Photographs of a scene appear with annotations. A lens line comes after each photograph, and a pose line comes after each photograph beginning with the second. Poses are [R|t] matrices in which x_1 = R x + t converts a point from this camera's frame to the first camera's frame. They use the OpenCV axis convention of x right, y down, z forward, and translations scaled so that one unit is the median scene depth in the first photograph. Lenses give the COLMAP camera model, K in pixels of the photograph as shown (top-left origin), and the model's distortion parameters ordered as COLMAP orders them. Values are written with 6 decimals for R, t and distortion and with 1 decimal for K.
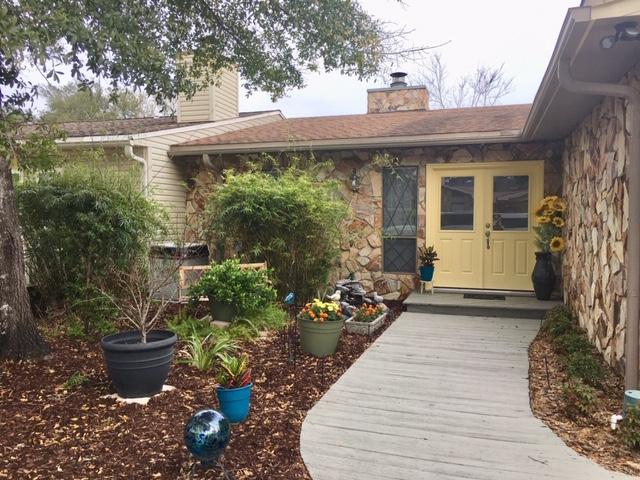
lens RADIAL K [[542.8, 0, 316.3], [0, 542.8, 238.9], [0, 0, 1]] dist [0.085274, -0.126176]
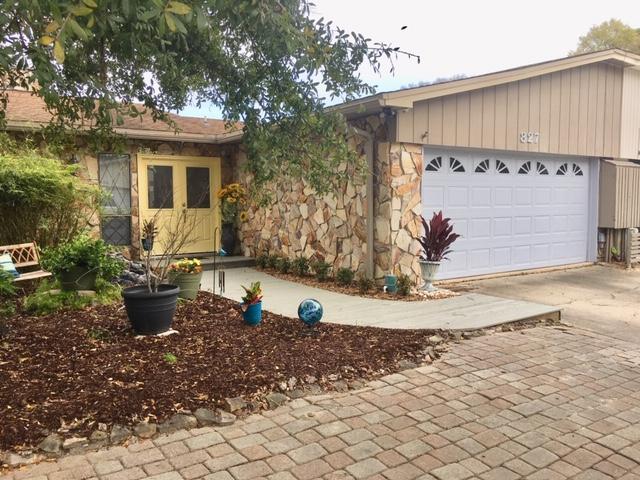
lens RADIAL K [[542.8, 0, 316.3], [0, 542.8, 238.9], [0, 0, 1]] dist [0.085274, -0.126176]
pose [[0.611649, -0.058759, 0.788944, -0.544030], [0.037512, 0.998270, 0.045266, 0.010047], [-0.790239, 0.001908, 0.612796, -0.044983]]
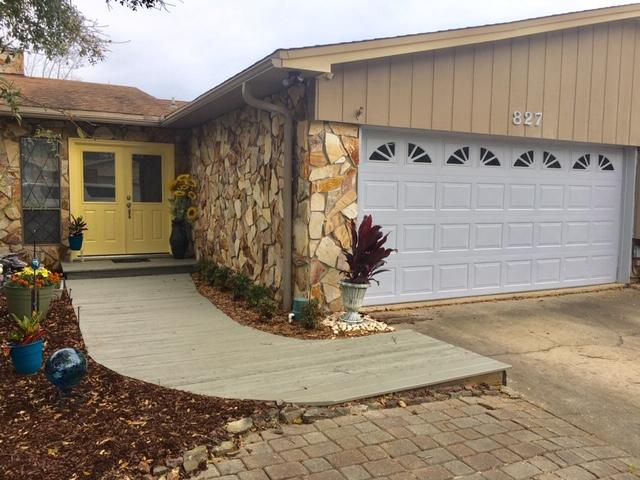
lens RADIAL K [[542.8, 0, 316.3], [0, 542.8, 238.9], [0, 0, 1]] dist [0.085274, -0.126176]
pose [[0.711258, -0.048153, 0.701280, -0.215033], [0.014665, 0.998450, 0.053685, 0.005536], [-0.702778, -0.027899, 0.710862, -0.079148]]
